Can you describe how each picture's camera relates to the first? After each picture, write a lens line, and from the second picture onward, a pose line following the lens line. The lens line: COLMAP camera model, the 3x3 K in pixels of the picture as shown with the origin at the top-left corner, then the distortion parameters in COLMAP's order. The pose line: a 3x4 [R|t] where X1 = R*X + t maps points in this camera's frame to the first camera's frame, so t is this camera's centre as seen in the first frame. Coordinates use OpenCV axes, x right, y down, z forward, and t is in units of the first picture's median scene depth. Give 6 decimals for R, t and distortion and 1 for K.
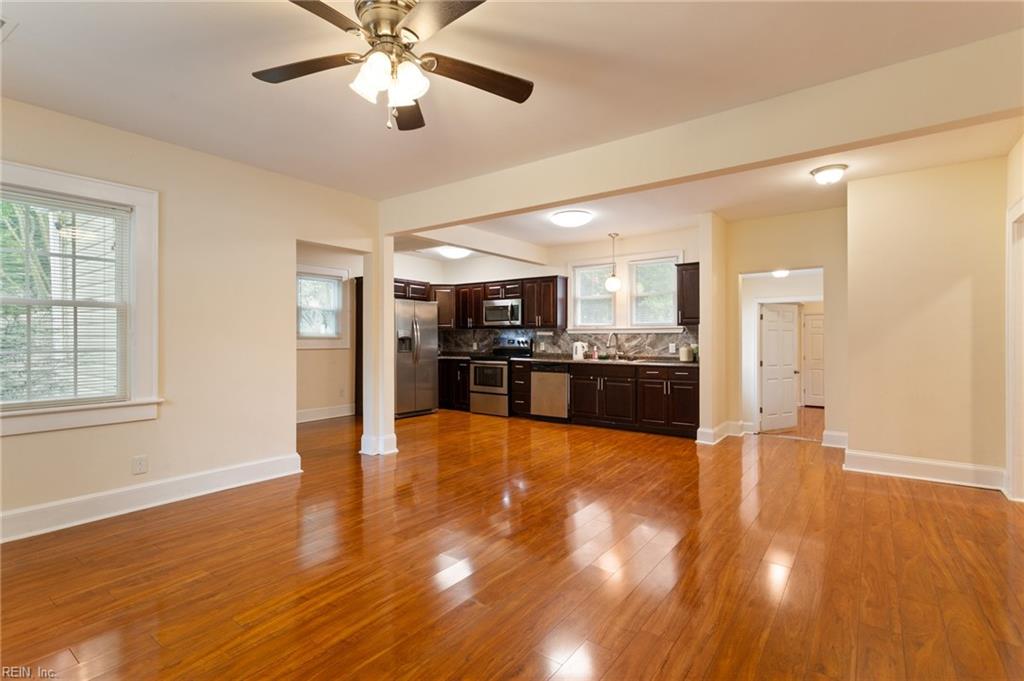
lens RADIAL K [[486.1, 0, 515.4], [0, 486.1, 339.1], [0, 0, 1]] dist [0.001034, 0.001135]
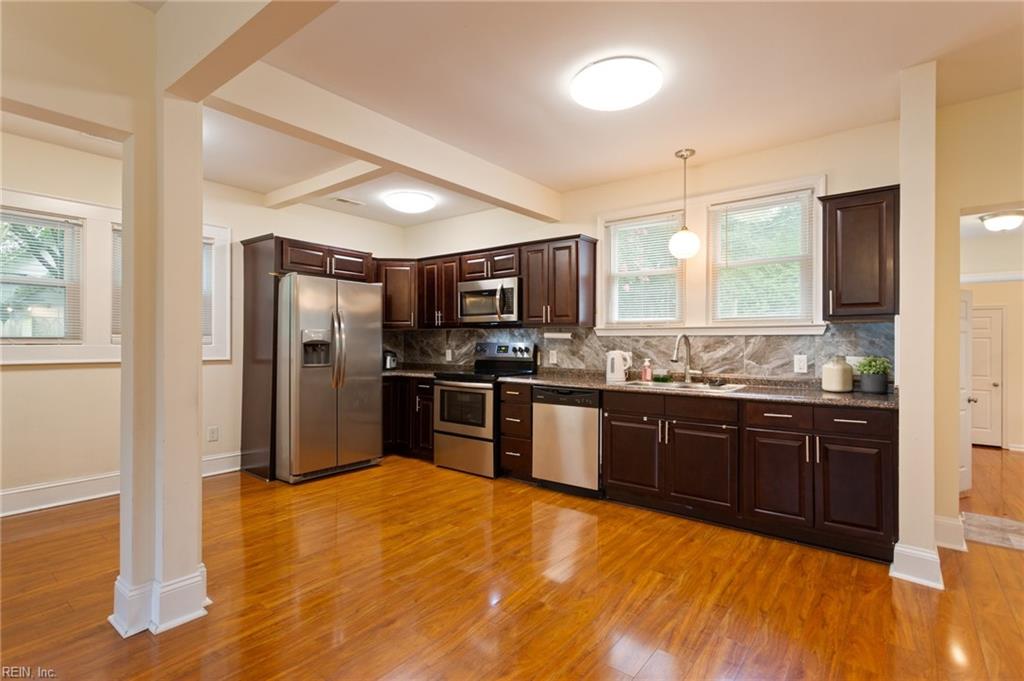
lens RADIAL K [[486.1, 0, 517.6], [0, 486.1, 341.3], [0, 0, 1]] dist [0.001034, 0.001135]
pose [[0.999762, 0.004068, -0.021425, 0.025537], [-0.004170, 0.999980, -0.004725, -0.001717], [0.021406, 0.004813, 0.999759, 0.418821]]
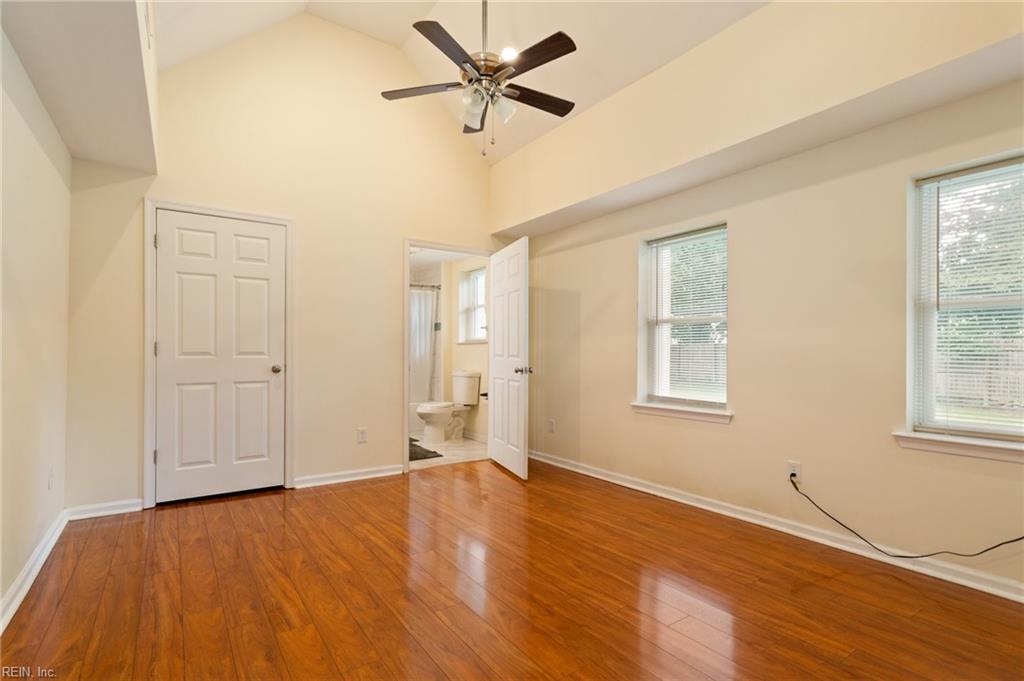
lens RADIAL K [[486.1, 0, 511.2], [0, 486.1, 348.2], [0, 0, 1]] dist [0.001034, 0.001135]
pose [[0.318088, 0.004032, 0.948053, 0.557384], [-0.003396, 0.999989, -0.003113, 0.055009], [-0.948055, -0.002230, 0.318099, 1.018692]]
